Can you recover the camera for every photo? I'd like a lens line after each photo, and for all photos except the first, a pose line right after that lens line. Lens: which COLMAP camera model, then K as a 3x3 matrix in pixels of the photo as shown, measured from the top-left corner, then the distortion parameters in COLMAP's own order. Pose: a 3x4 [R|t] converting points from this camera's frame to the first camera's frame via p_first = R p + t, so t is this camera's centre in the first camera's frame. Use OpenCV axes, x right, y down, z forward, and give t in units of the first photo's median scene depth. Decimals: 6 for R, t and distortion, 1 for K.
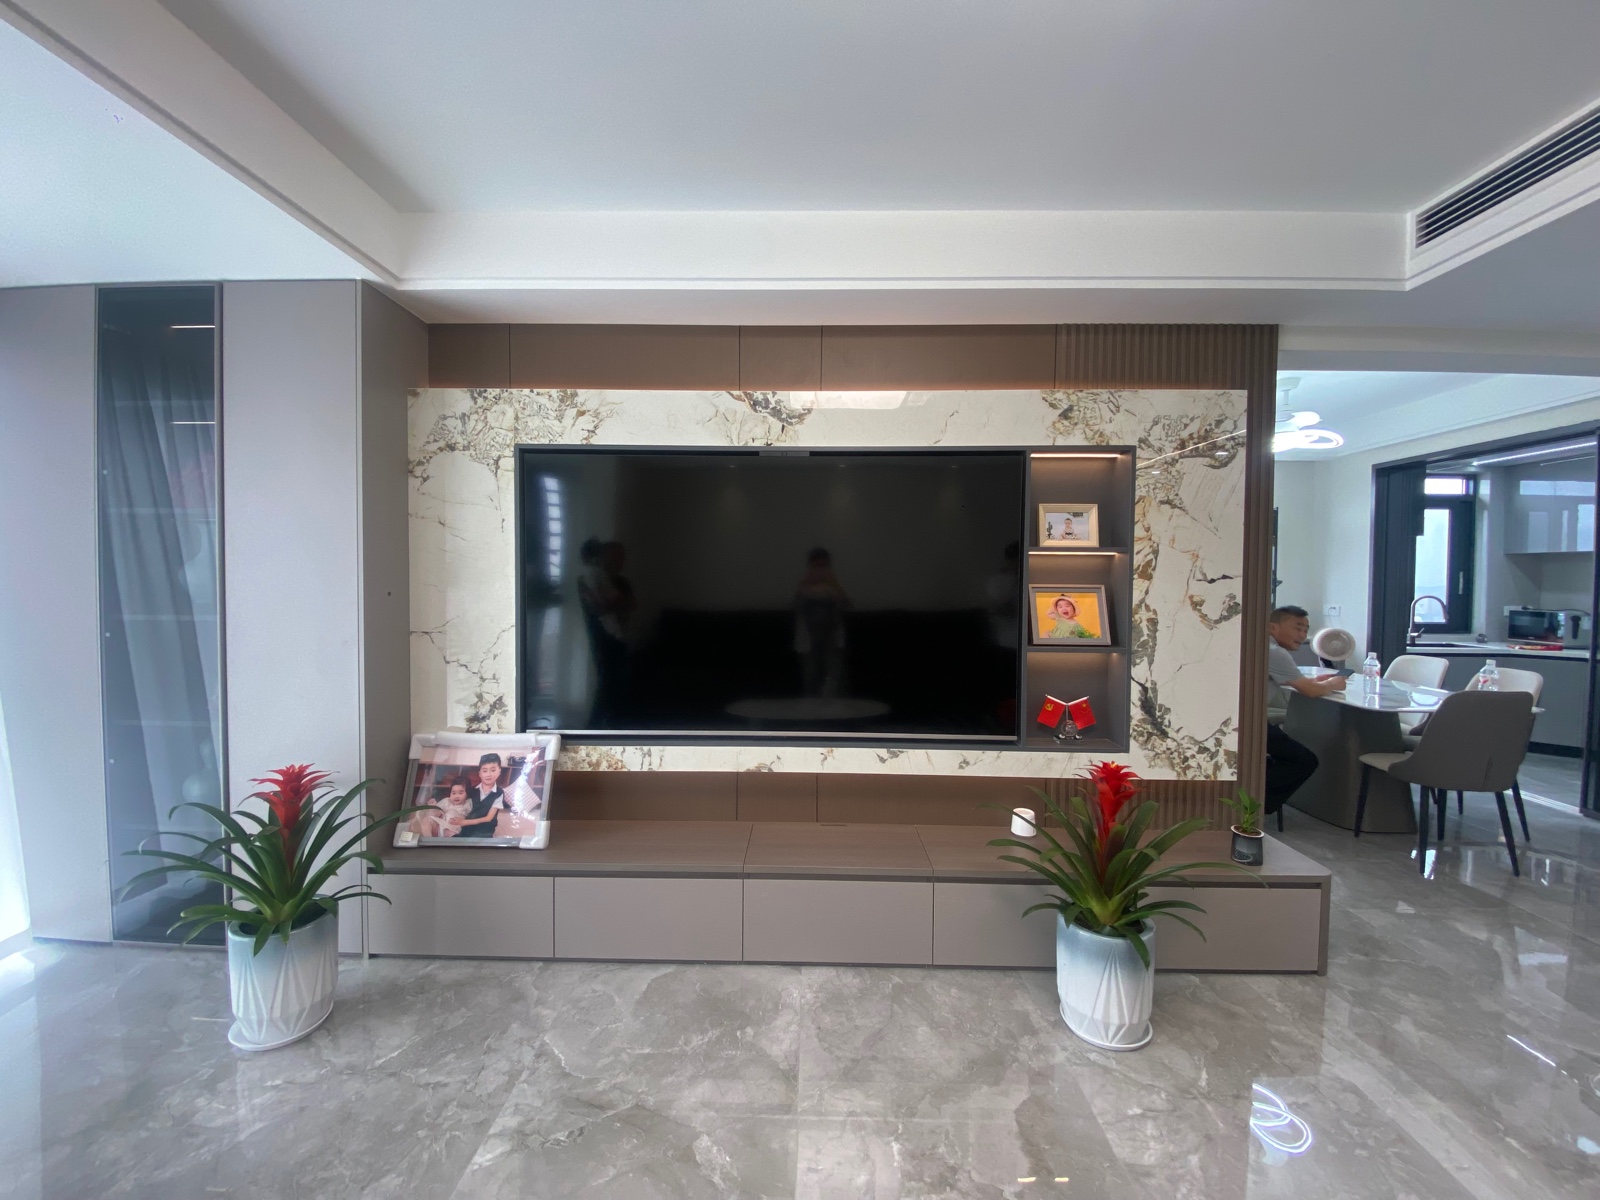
lens RADIAL K [[643.7, 0, 800.0], [0, 643.7, 600.0], [0, 0, 1]] dist [0.002849, -0.010503]
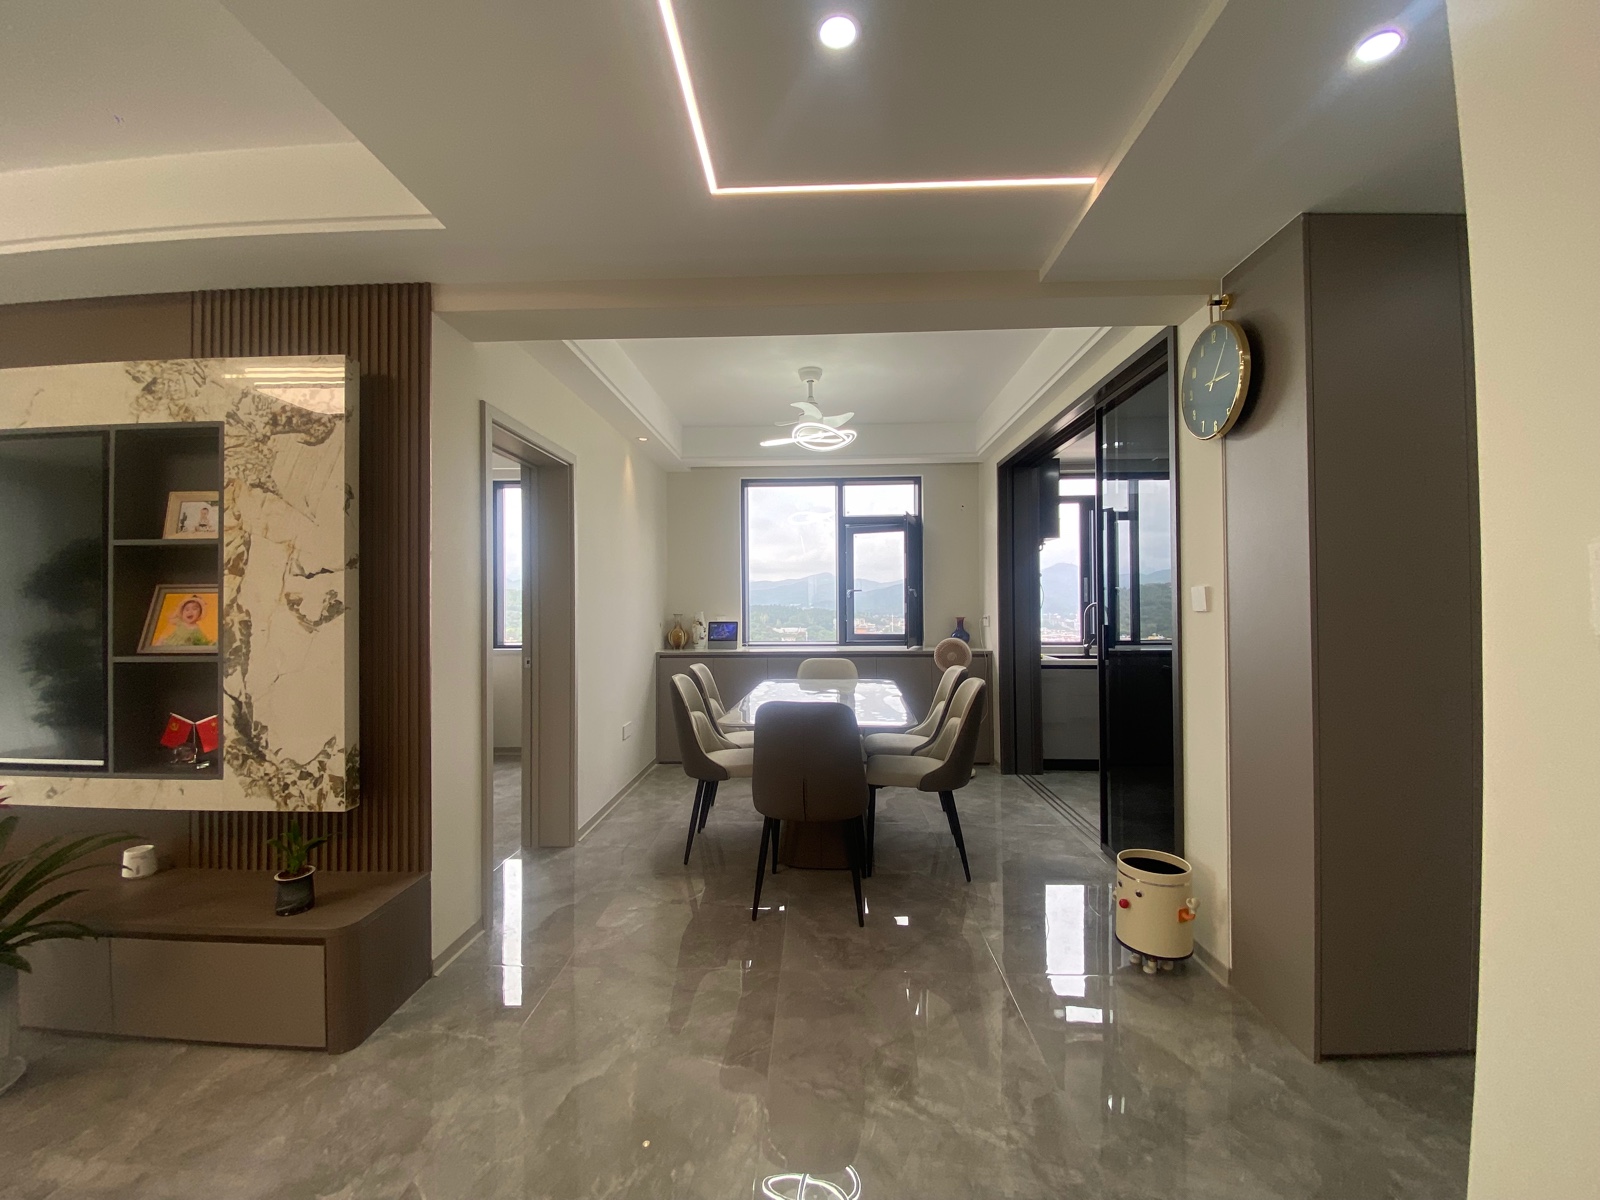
lens RADIAL K [[643.7, 0, 800.0], [0, 643.7, 600.0], [0, 0, 1]] dist [0.002849, -0.010503]
pose [[0.999888, -0.014812, 0.001953, 1.282753], [0.014878, 0.999106, -0.039582, 0.045904], [-0.001365, 0.039607, 0.999214, 0.145800]]
